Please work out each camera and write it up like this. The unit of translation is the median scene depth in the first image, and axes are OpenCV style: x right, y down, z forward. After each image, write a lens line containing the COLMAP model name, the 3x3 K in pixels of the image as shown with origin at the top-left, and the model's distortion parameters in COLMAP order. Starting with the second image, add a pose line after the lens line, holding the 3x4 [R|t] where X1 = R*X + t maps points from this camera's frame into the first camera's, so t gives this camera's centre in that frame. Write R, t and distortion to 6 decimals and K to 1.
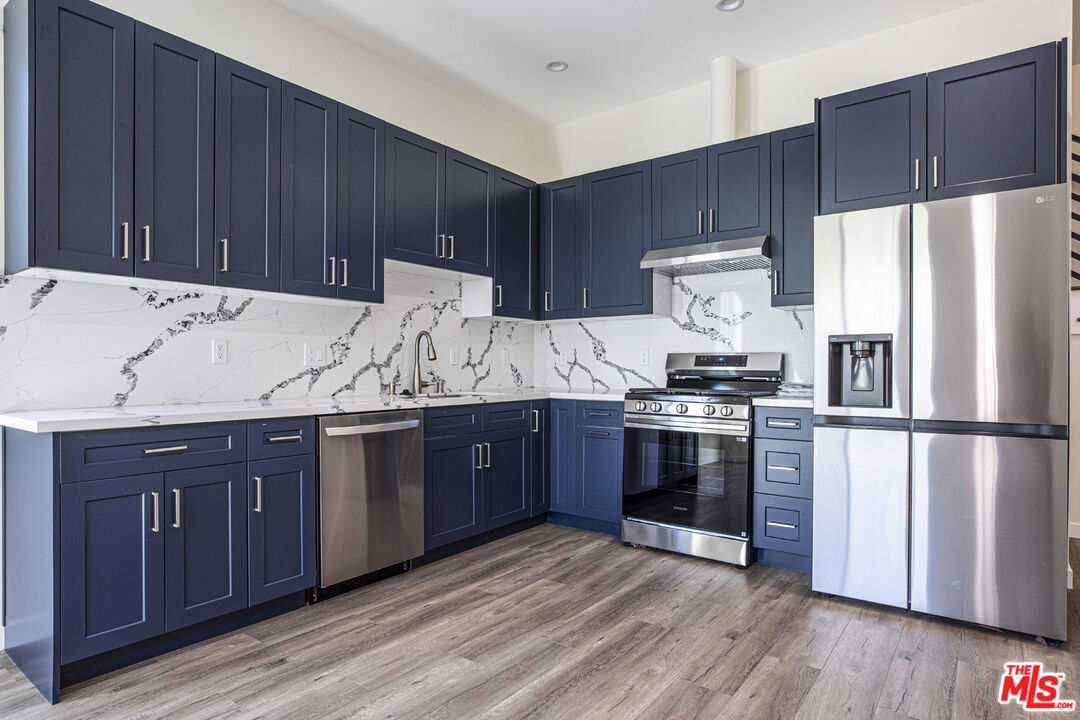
lens RADIAL K [[605.4, 0, 543.2], [0, 605.4, 368.5], [0, 0, 1]] dist [-0.014101, 0.000673]
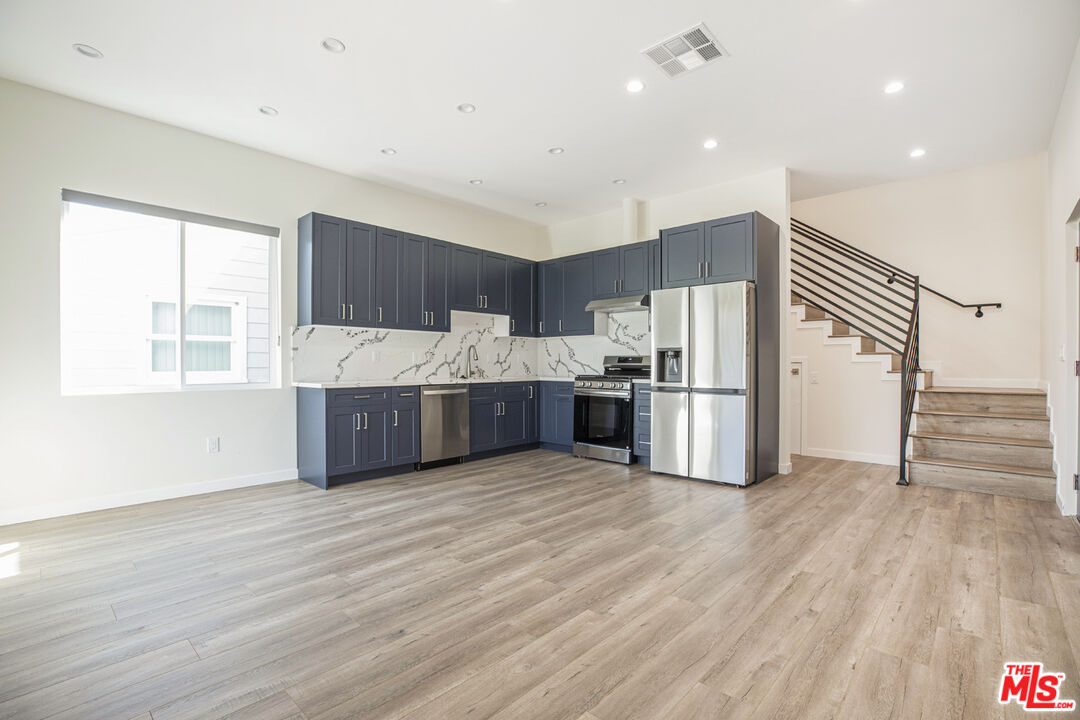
lens RADIAL K [[497.9, 0, 543.1], [0, 497.9, 363.9], [0, 0, 1]] dist [-0.026976, 0.000805]
pose [[0.994978, -0.002052, -0.100075, 0.198679], [0.001818, 0.999995, -0.002425, 0.002447], [0.100079, 0.002231, 0.994977, -0.590585]]
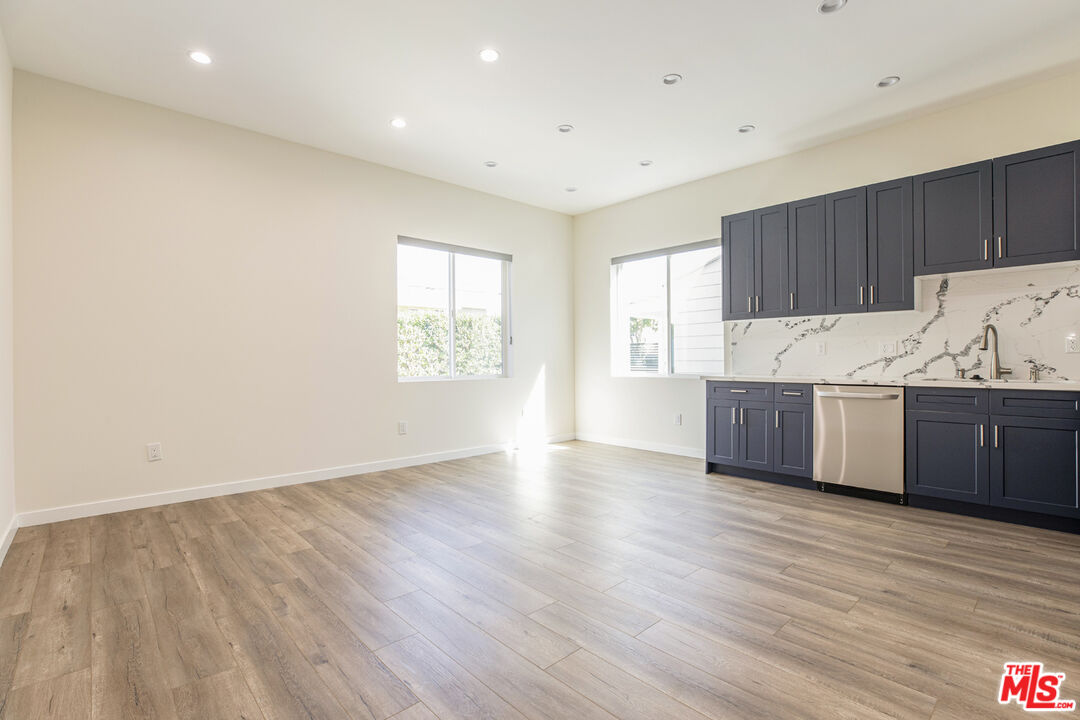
lens RADIAL K [[497.9, 0, 543.1], [0, 497.9, 363.9], [0, 0, 1]] dist [-0.026976, 0.000805]
pose [[-0.183150, 0.009711, -0.983037, 0.913898], [0.003761, 0.999951, 0.009178, 0.001345], [0.983078, -0.002016, -0.183177, 0.359399]]
